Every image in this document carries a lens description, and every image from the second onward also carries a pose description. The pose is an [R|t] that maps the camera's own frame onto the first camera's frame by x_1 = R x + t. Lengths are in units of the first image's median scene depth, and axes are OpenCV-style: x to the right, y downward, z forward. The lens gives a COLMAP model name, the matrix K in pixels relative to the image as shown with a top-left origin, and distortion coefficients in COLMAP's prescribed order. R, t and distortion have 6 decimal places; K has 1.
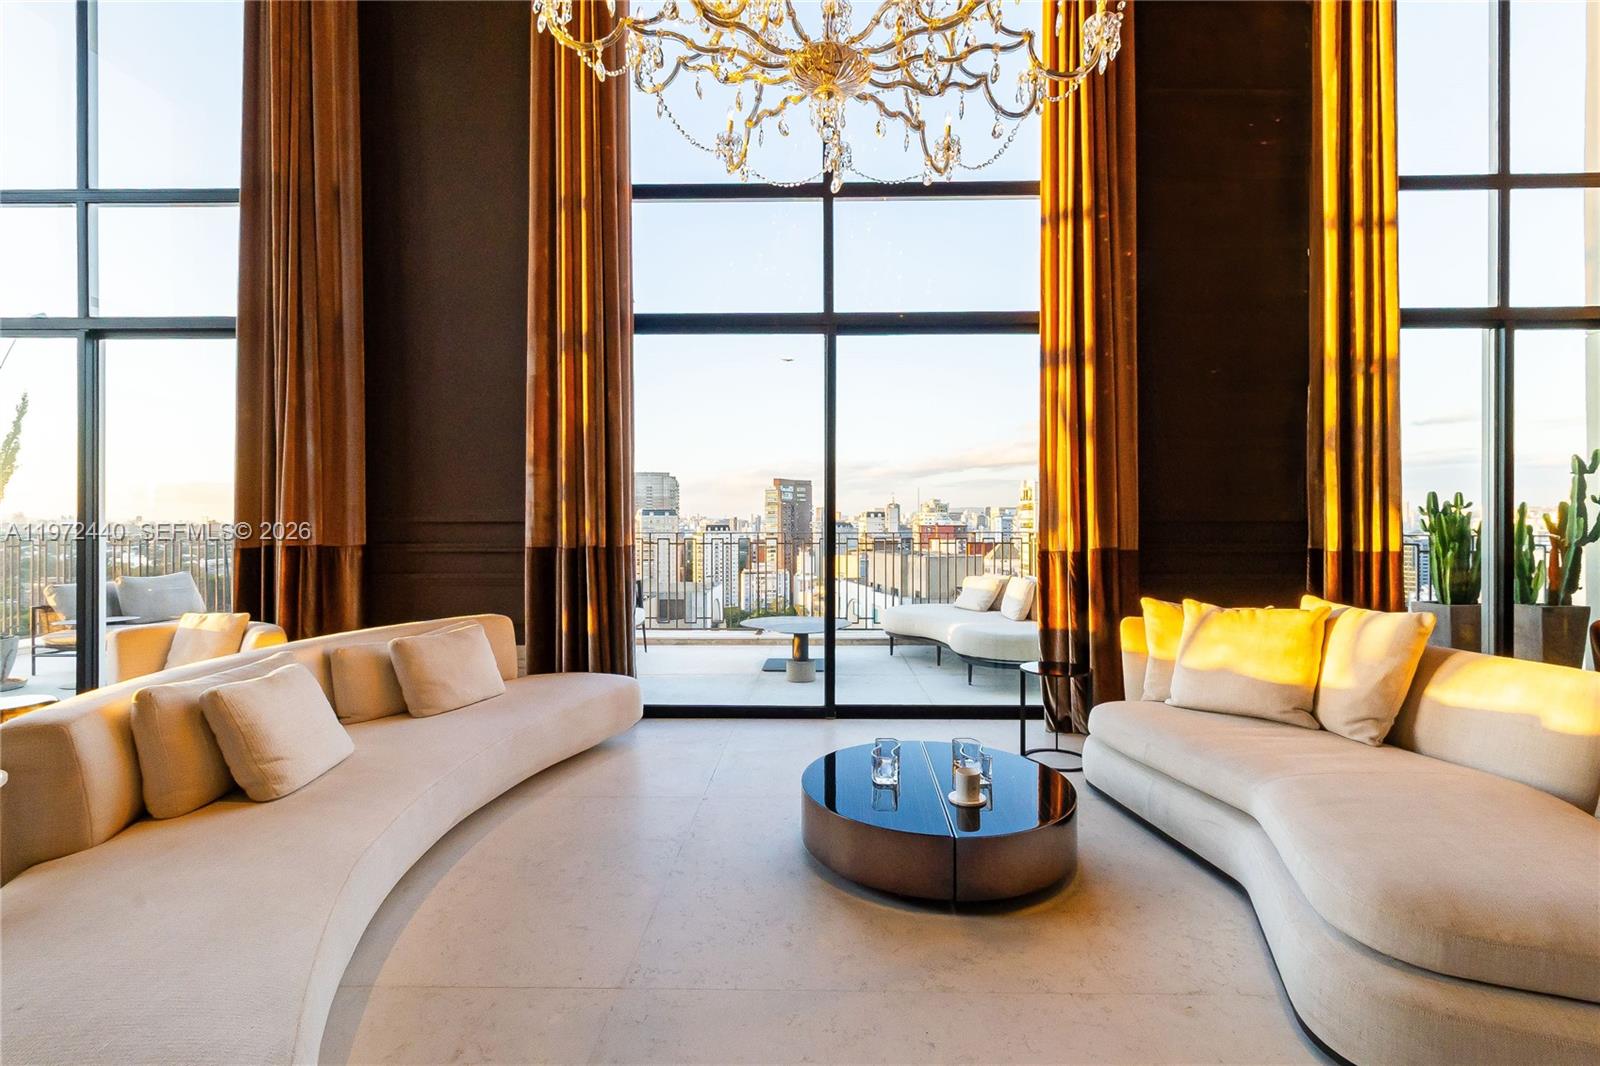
lens RADIAL K [[768.4, 0, 801.5], [0, 768.4, 529.1], [0, 0, 1]] dist [0.004735, 0.000434]
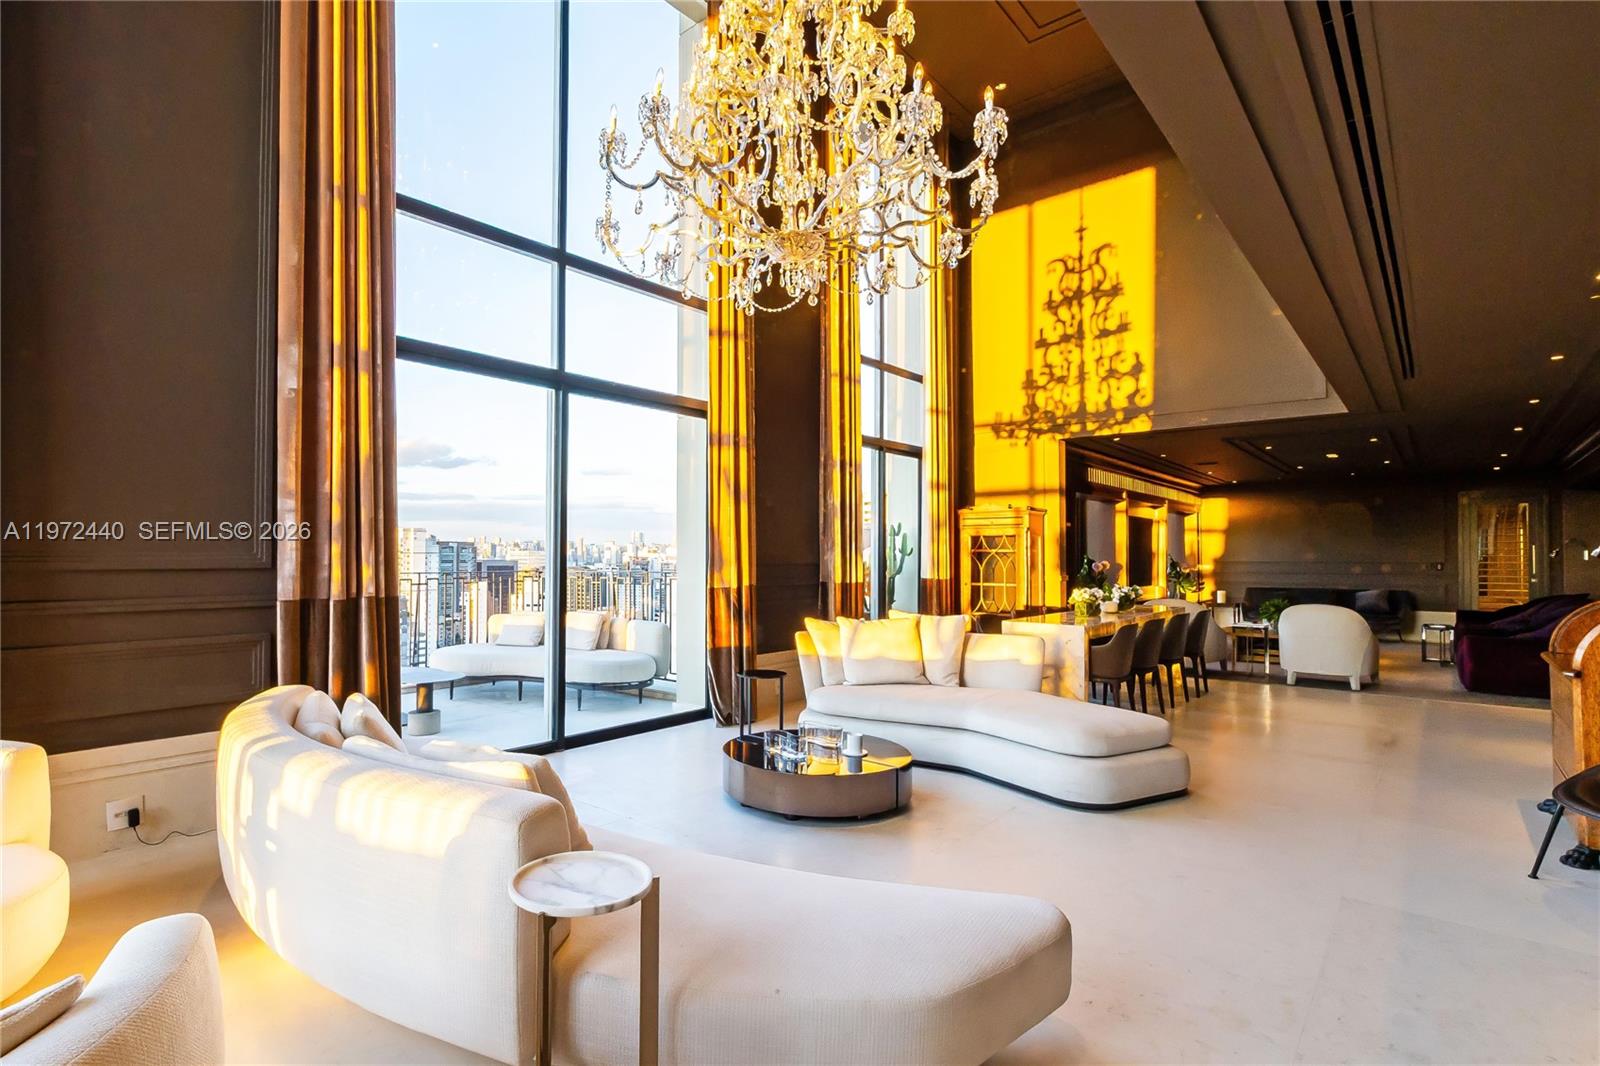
lens RADIAL K [[768.4, 0, 802.7], [0, 768.4, 557.4], [0, 0, 1]] dist [0.004735, 0.000434]
pose [[0.636942, 0.003935, 0.770902, -0.598705], [-0.000330, 0.999988, -0.004832, -0.017156], [-0.770912, 0.002823, 0.636936, 0.060183]]
